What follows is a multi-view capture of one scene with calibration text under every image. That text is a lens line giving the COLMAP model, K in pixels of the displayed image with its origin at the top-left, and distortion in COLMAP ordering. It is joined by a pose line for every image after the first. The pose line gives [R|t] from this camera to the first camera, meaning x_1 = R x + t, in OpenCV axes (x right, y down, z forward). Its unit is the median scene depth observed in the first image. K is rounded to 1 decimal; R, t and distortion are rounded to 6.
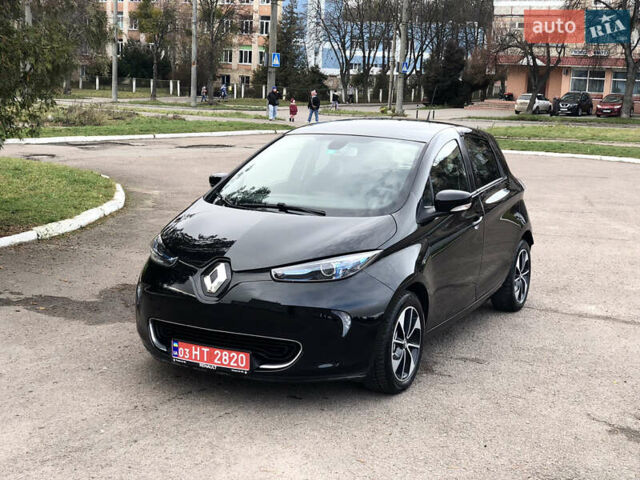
lens RADIAL K [[948.8, 0, 320.0], [0, 948.8, 240.0], [0, 0, 1]] dist [0.218016, -0.755558]
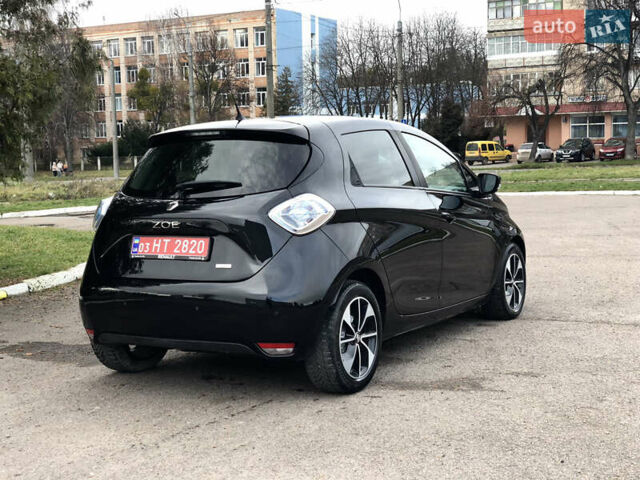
lens RADIAL K [[948.8, 0, 320.0], [0, 948.8, 240.0], [0, 0, 1]] dist [0.218016, -0.755558]
pose [[0.997789, -0.066225, -0.005521, -0.009251], [0.065661, 0.995268, -0.071620, 0.044411], [0.010238, 0.071099, 0.997417, 0.105250]]
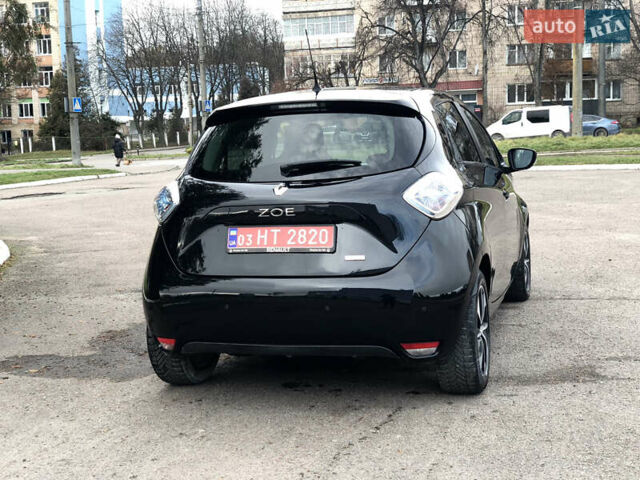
lens RADIAL K [[948.8, 0, 320.0], [0, 948.8, 240.0], [0, 0, 1]] dist [0.218016, -0.755558]
pose [[0.971280, -0.103788, 0.214108, -0.207652], [0.113381, 0.993004, -0.032987, 0.018569], [-0.209187, 0.056315, 0.976253, 0.201309]]
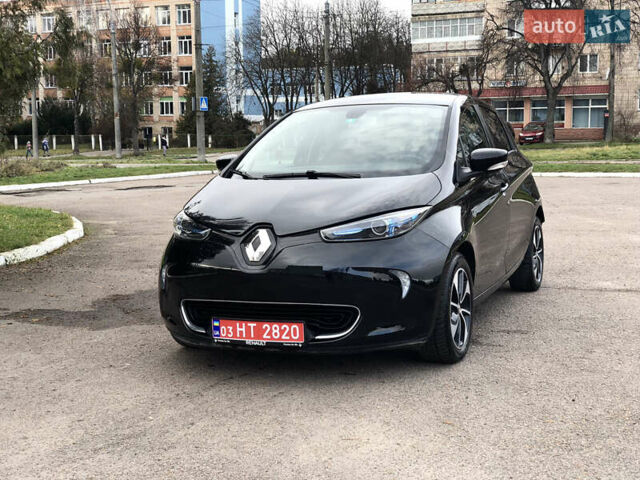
lens RADIAL K [[948.8, 0, 320.0], [0, 948.8, 240.0], [0, 0, 1]] dist [0.218016, -0.755558]
pose [[0.994856, -0.065978, 0.076862, -0.078660], [0.069720, 0.996456, -0.047063, 0.053496], [-0.073485, 0.052179, 0.995930, 0.056704]]
